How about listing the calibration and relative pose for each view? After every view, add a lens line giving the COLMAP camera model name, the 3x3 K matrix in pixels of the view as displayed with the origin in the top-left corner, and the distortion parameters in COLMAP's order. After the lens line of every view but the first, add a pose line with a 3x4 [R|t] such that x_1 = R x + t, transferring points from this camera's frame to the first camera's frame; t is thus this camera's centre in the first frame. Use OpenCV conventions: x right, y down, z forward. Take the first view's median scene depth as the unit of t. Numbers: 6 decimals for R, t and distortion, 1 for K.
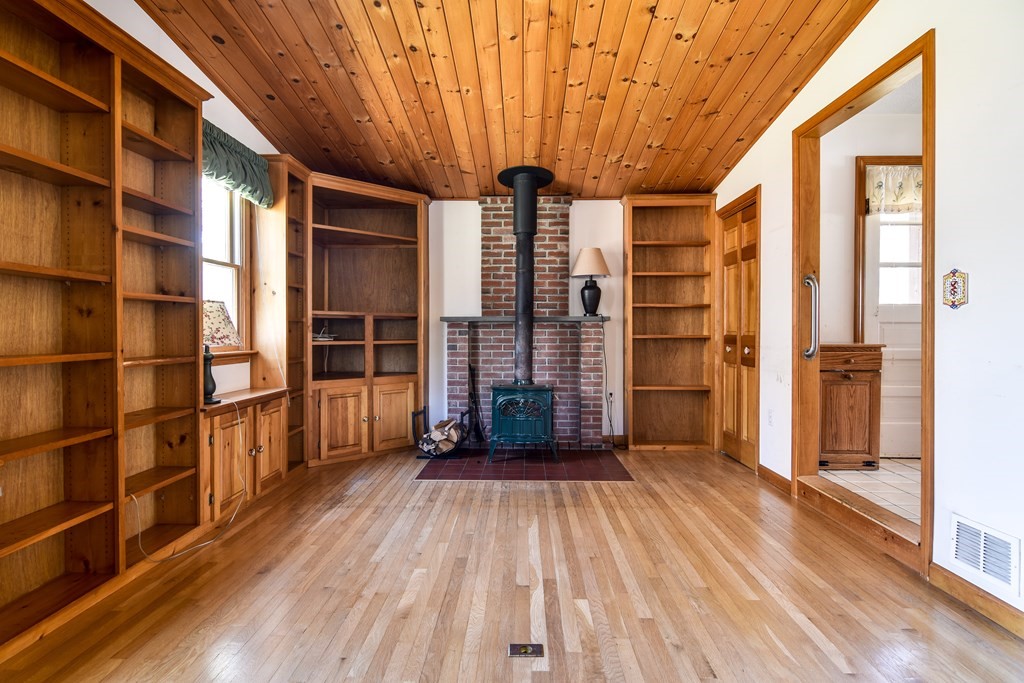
lens RADIAL K [[573.9, 0, 509.9], [0, 573.9, 323.3], [0, 0, 1]] dist [-0.000073, -0.000051]
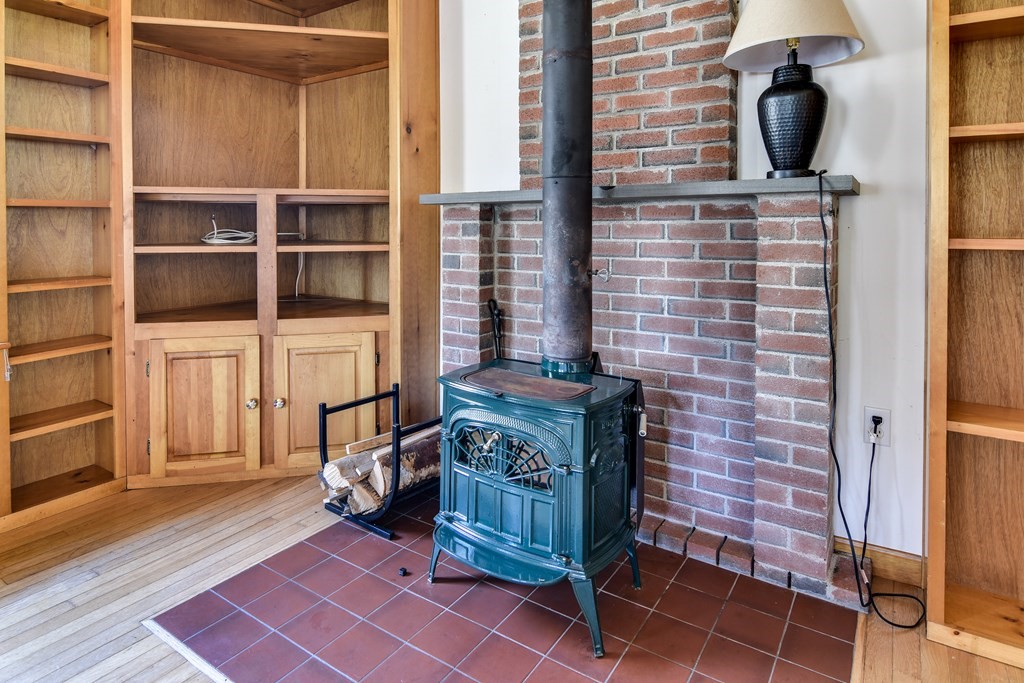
lens RADIAL K [[579.9, 0, 509.8], [0, 579.9, 234.0], [0, 0, 1]] dist [-0.000333, 0.000107]
pose [[0.833918, 0.005170, -0.551864, 0.190008], [0.010284, 0.999637, 0.024906, 0.009035], [0.551792, -0.026445, 0.833562, 0.639078]]
